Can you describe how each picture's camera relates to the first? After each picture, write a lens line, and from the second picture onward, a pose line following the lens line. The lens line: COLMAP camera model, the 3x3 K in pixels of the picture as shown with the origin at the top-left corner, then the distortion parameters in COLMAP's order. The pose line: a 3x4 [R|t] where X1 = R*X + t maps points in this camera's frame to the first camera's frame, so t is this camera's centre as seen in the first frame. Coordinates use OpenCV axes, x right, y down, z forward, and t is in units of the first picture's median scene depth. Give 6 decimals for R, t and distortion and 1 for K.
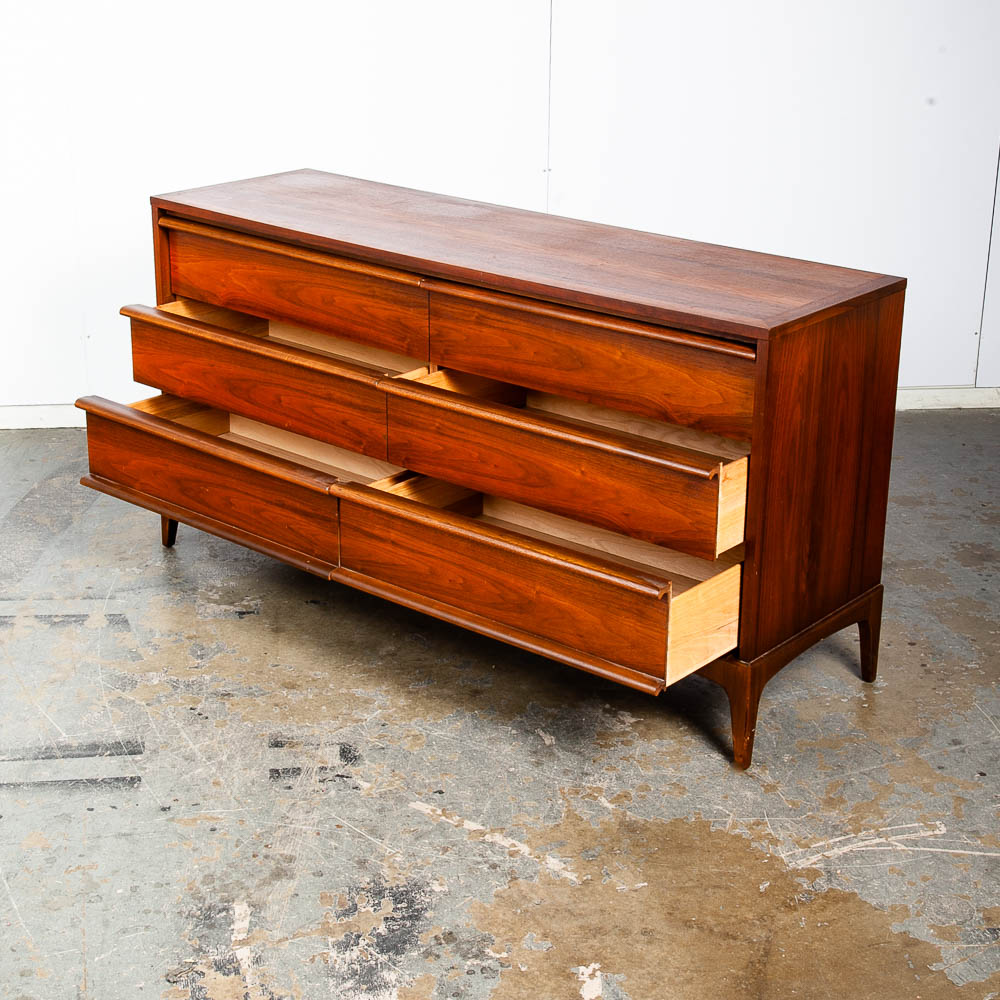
lens RADIAL K [[1794.6, 0, 517.9], [0, 1794.6, 442.6], [0, 0, 1]] dist [0.037860, 0.000000]
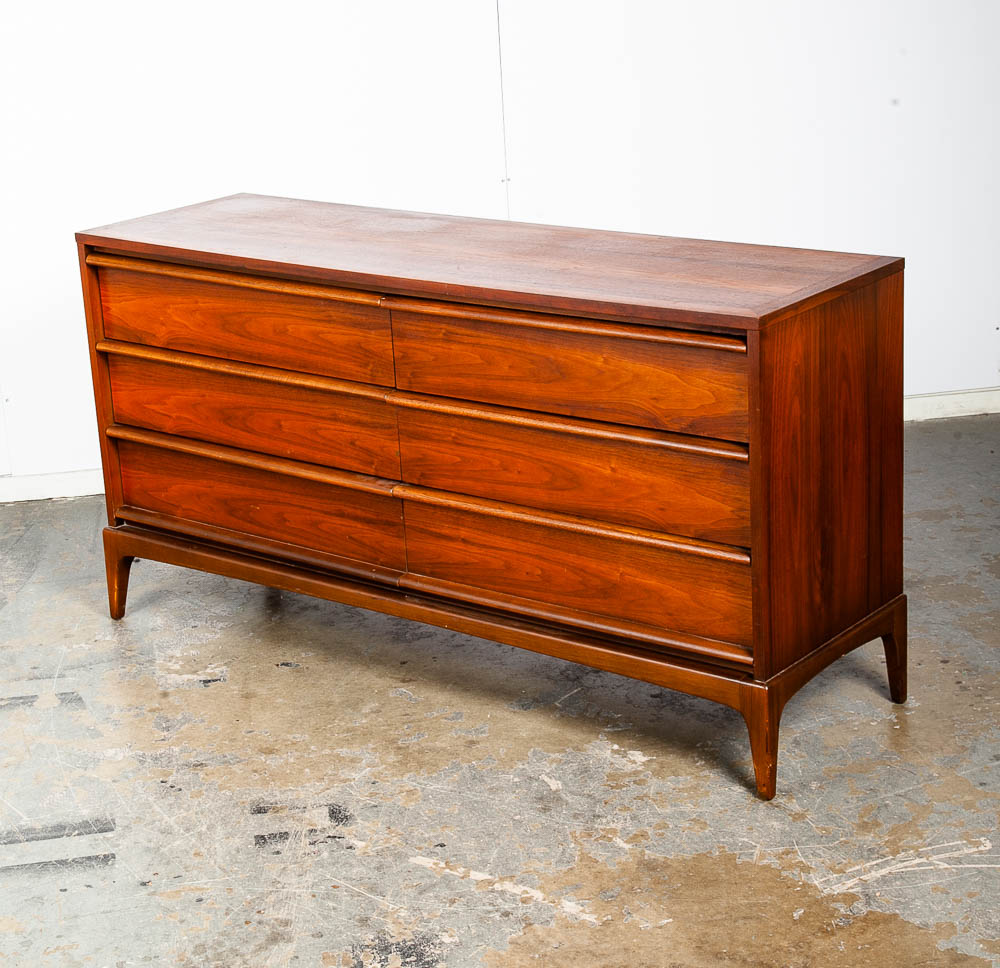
lens RADIAL K [[2141.1, 0, 499.9], [0, 2141.1, 452.8], [0, 0, 1]] dist [0.118098, 0.000000]
pose [[0.997495, -0.070253, 0.008302, -0.008014], [0.070501, 0.996905, -0.034795, 0.032701], [-0.005832, 0.035293, 0.999360, -0.103993]]
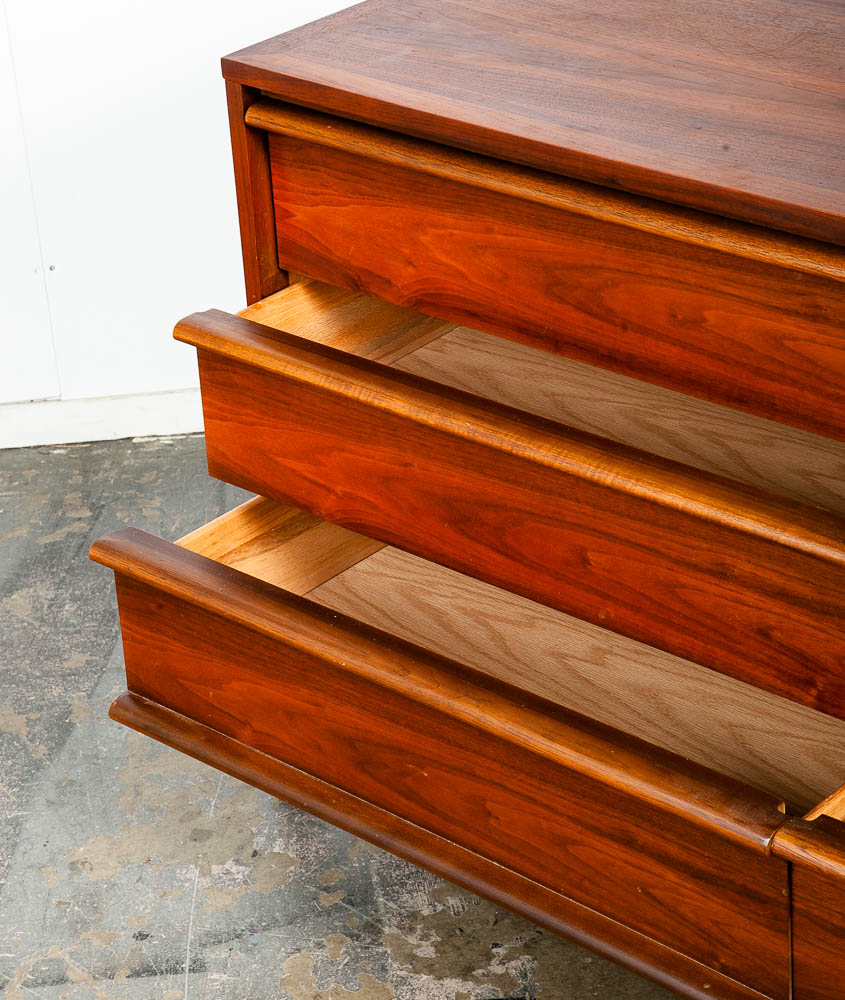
lens RADIAL K [[2593.9, 0, 452.9], [0, 2593.9, 432.6], [0, 0, 1]] dist [0.307859, 0.000000]
pose [[0.997545, -0.052181, -0.046703, -0.148312], [0.057705, 0.990345, 0.126042, -0.147038], [0.039675, -0.128427, 0.990925, 0.441135]]
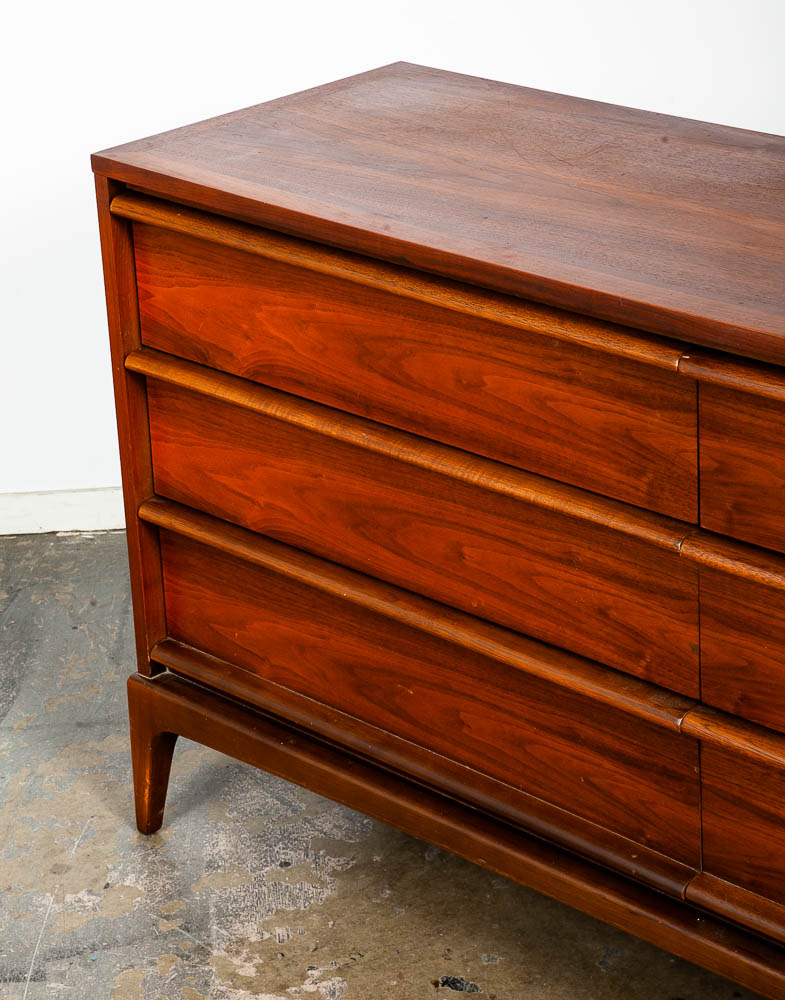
lens RADIAL K [[2721.7, 0, 377.1], [0, 2721.7, 423.9], [0, 0, 1]] dist [0.368518, 0.000000]
pose [[0.994365, -0.024652, -0.103100, -0.062648], [0.029127, 0.998688, 0.042125, -0.110364], [0.101926, -0.044890, 0.993779, 0.316568]]
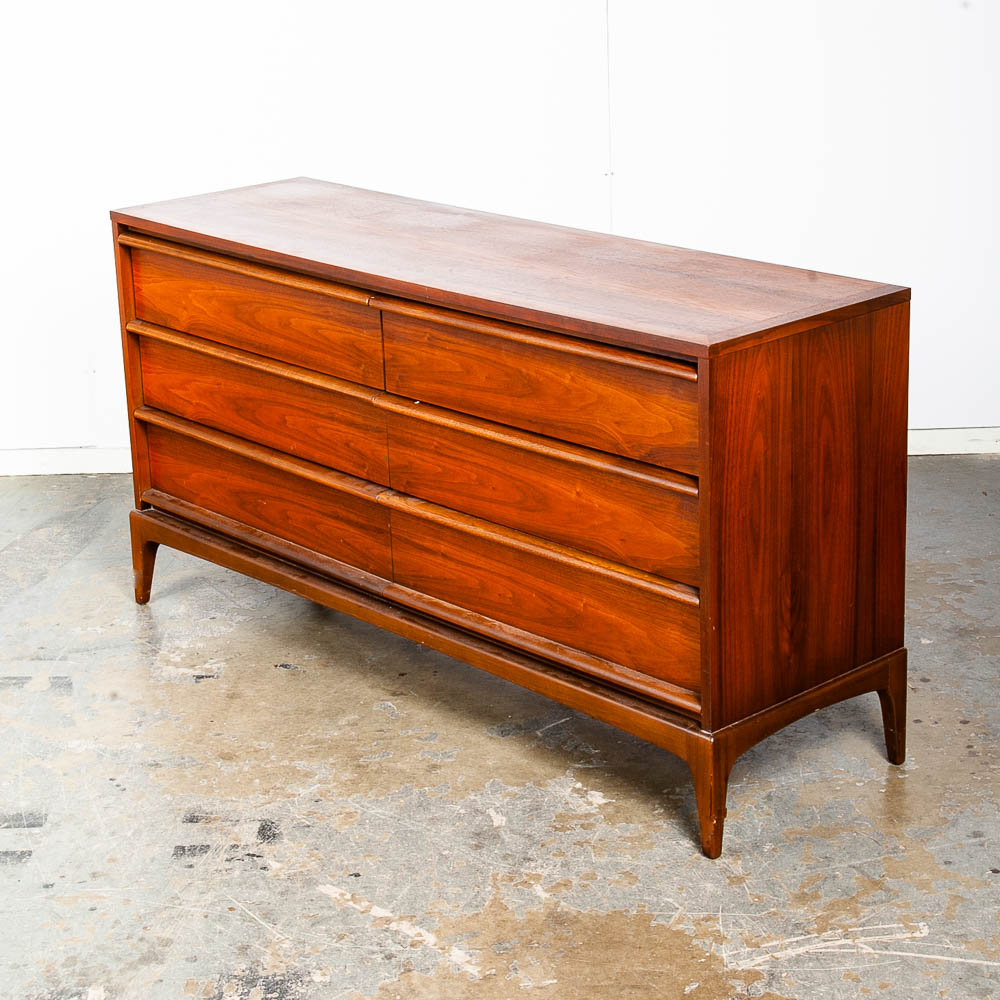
lens RADIAL K [[2178.0, 0, 520.2], [0, 2178.0, 424.3], [0, 0, 1]] dist [0.068133, 0.000000]
pose [[0.990657, -0.004161, -0.136311, 0.174501], [-0.001408, 0.999169, -0.040731, 0.016491], [0.136367, 0.040542, 0.989828, -0.054980]]
